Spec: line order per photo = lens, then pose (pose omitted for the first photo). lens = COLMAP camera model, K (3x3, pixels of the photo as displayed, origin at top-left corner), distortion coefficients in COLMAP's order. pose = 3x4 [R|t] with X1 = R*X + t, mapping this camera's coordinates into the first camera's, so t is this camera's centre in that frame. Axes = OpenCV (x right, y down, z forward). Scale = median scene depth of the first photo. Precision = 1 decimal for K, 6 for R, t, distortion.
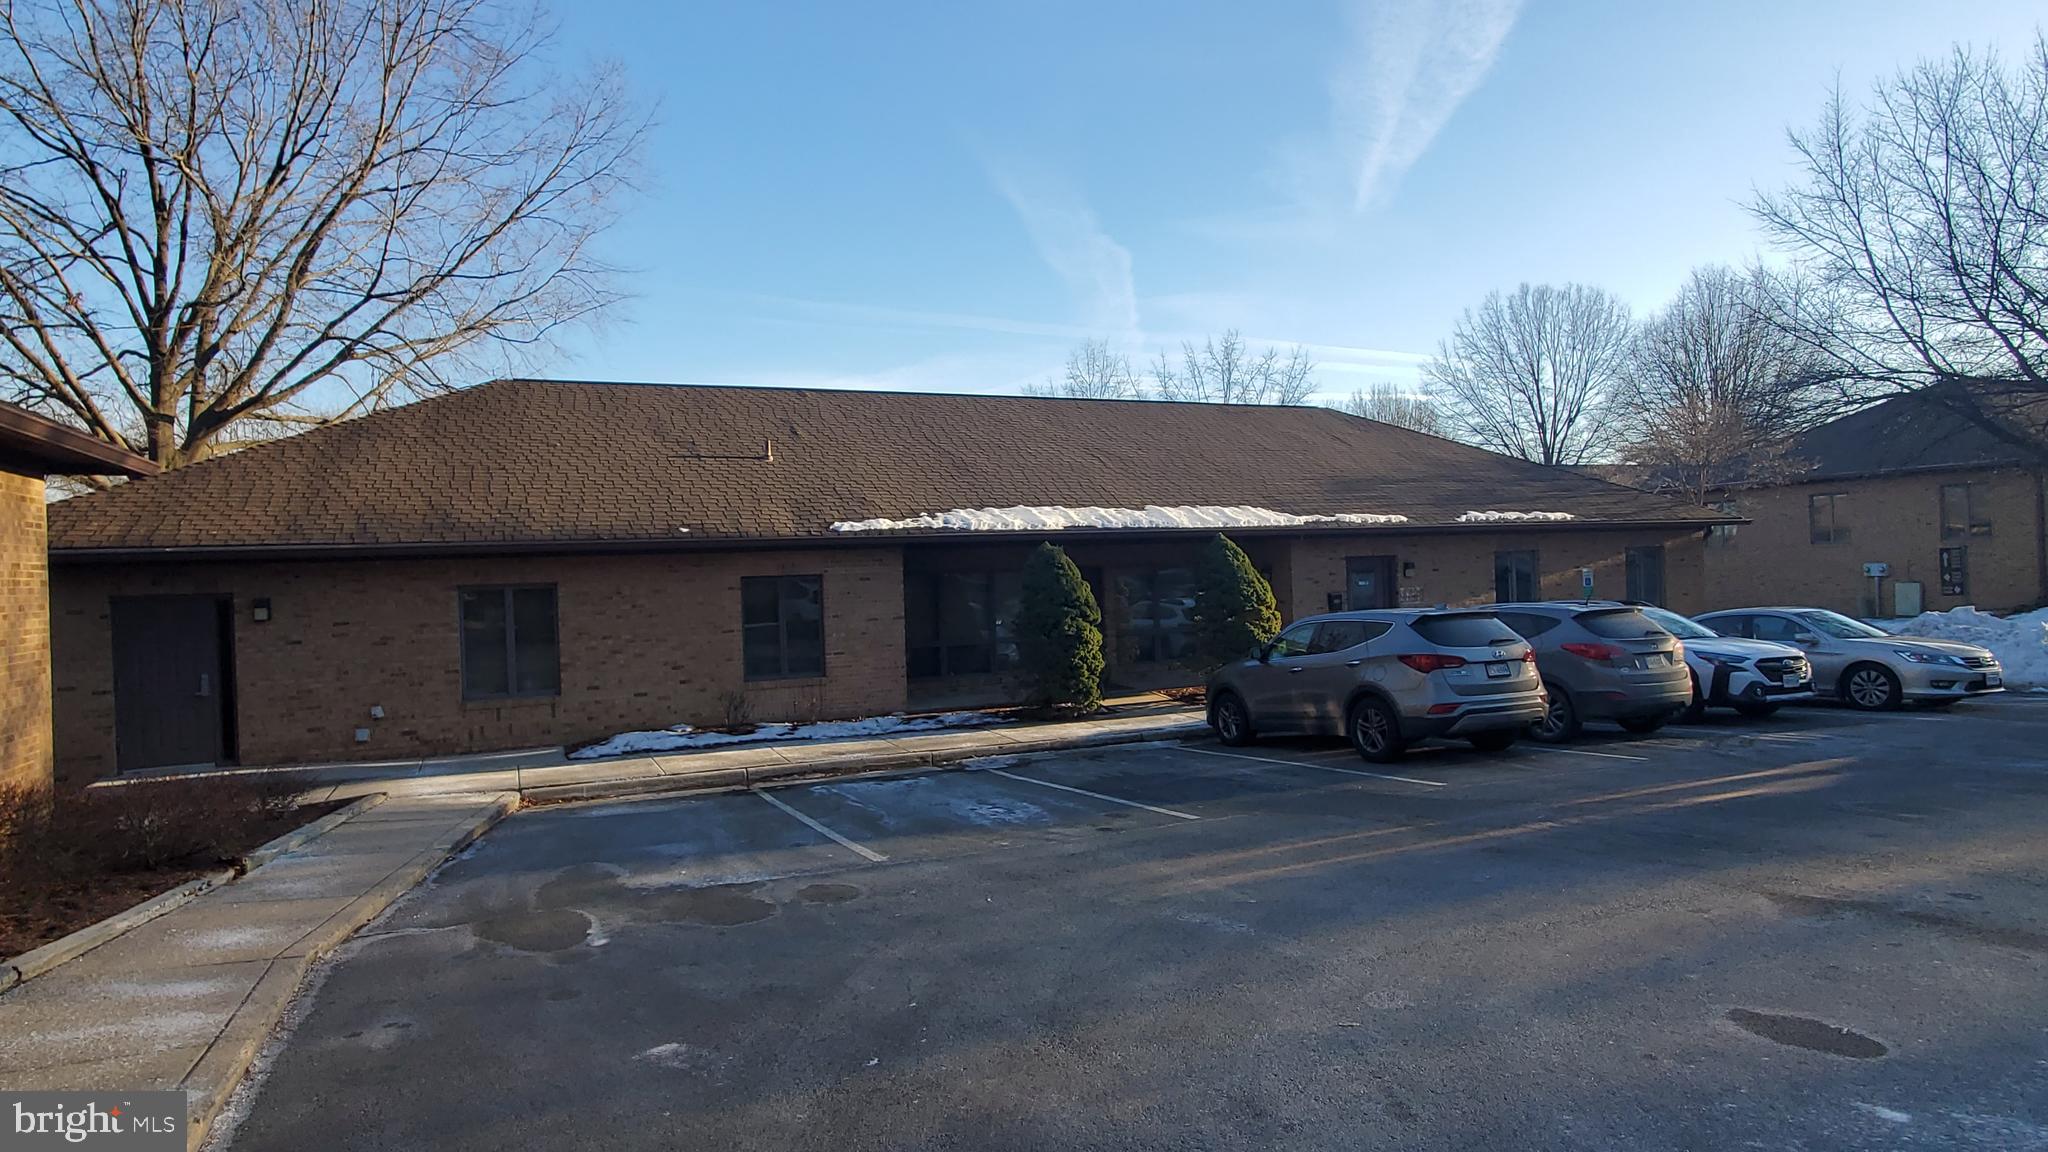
lens RADIAL K [[811.6, 0, 1020.0], [0, 811.6, 558.4], [0, 0, 1]] dist [0.003332, -0.000114]
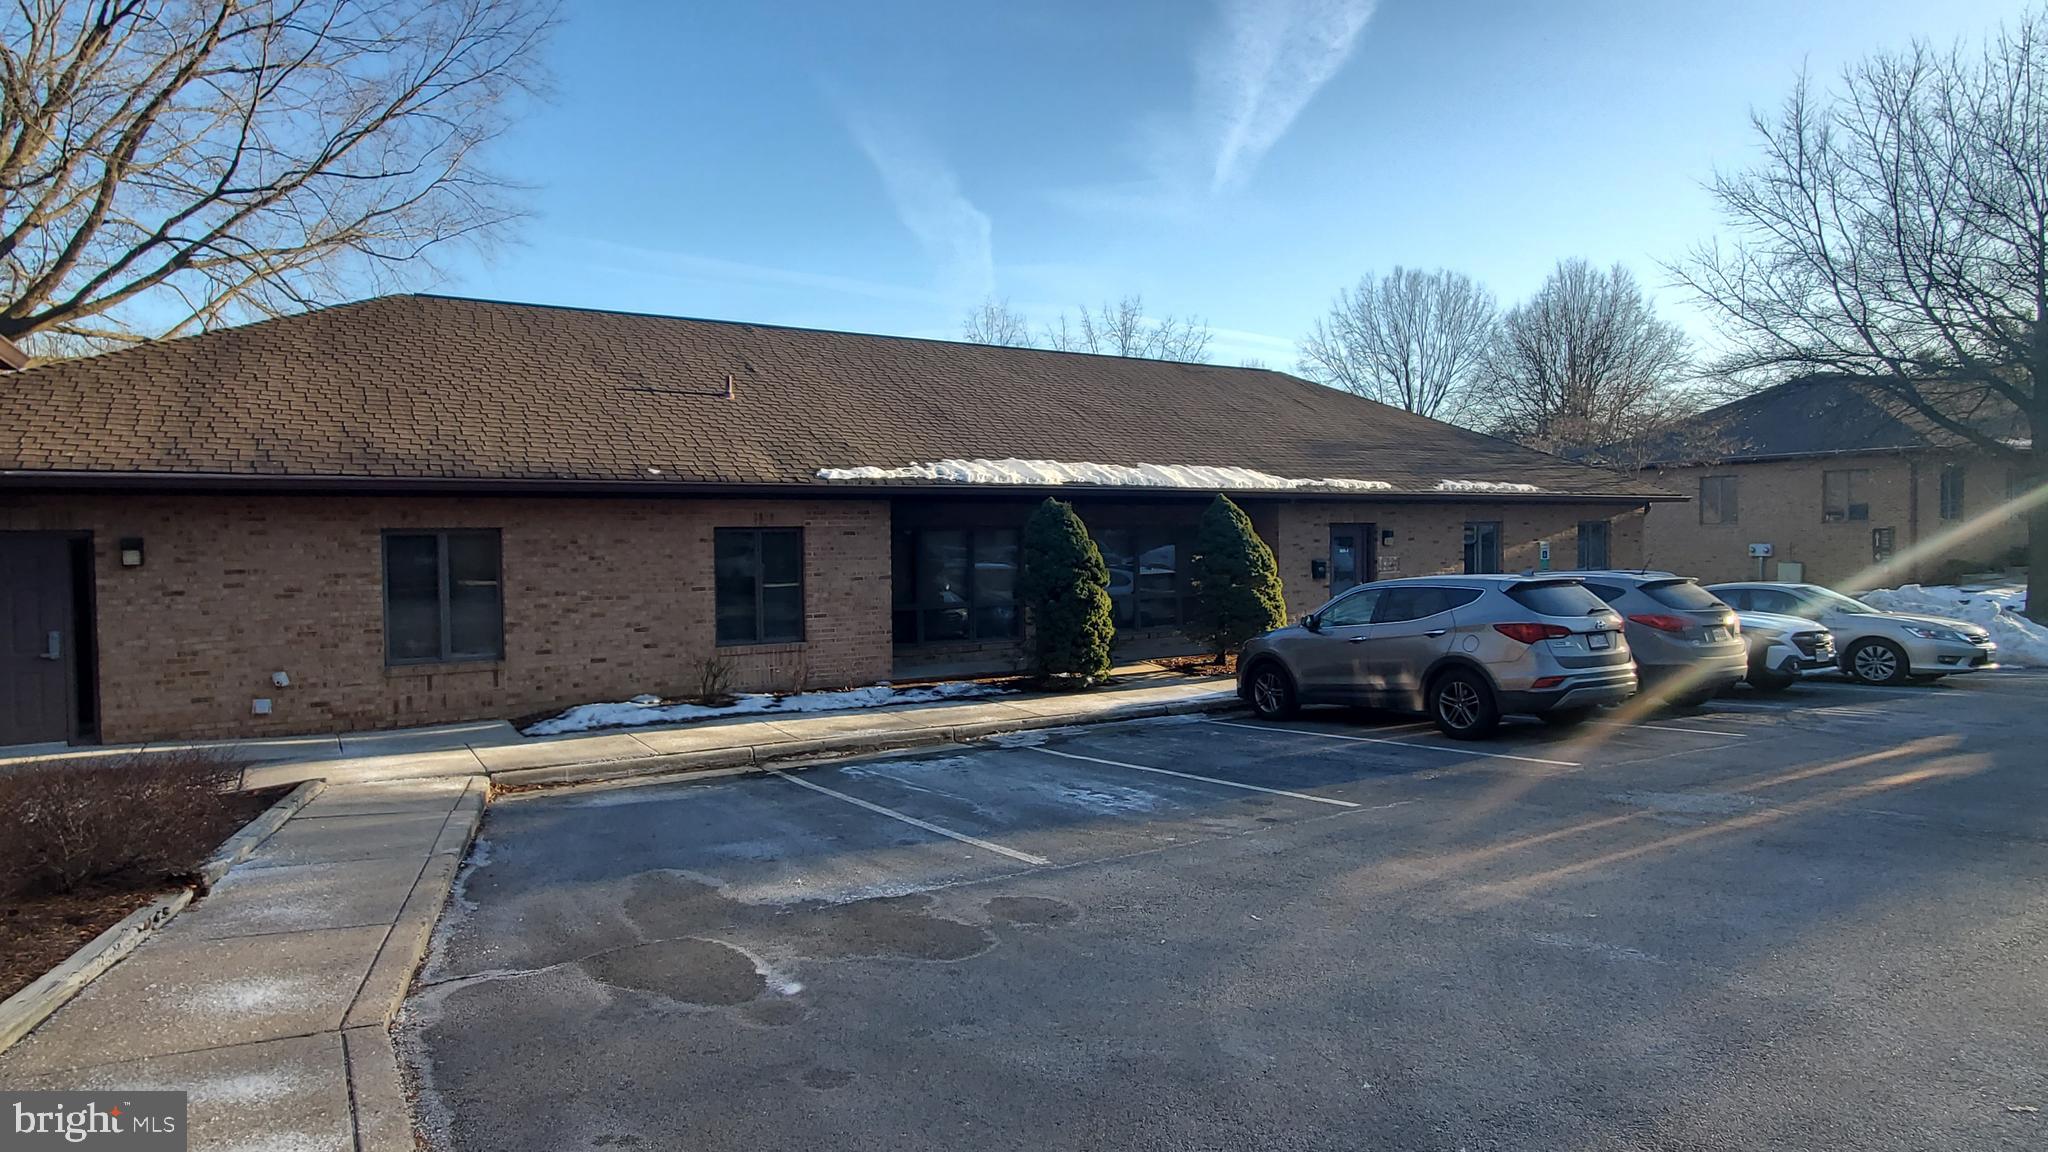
lens RADIAL K [[820.1, 0, 950.0], [0, 820.1, 541.1], [0, 0, 1]] dist [0.003481, 0.000357]
pose [[0.994841, 0.021801, 0.099079, -0.186854], [-0.023630, 0.999571, 0.017323, 0.017042], [-0.098659, -0.019575, 0.994929, 0.097439]]
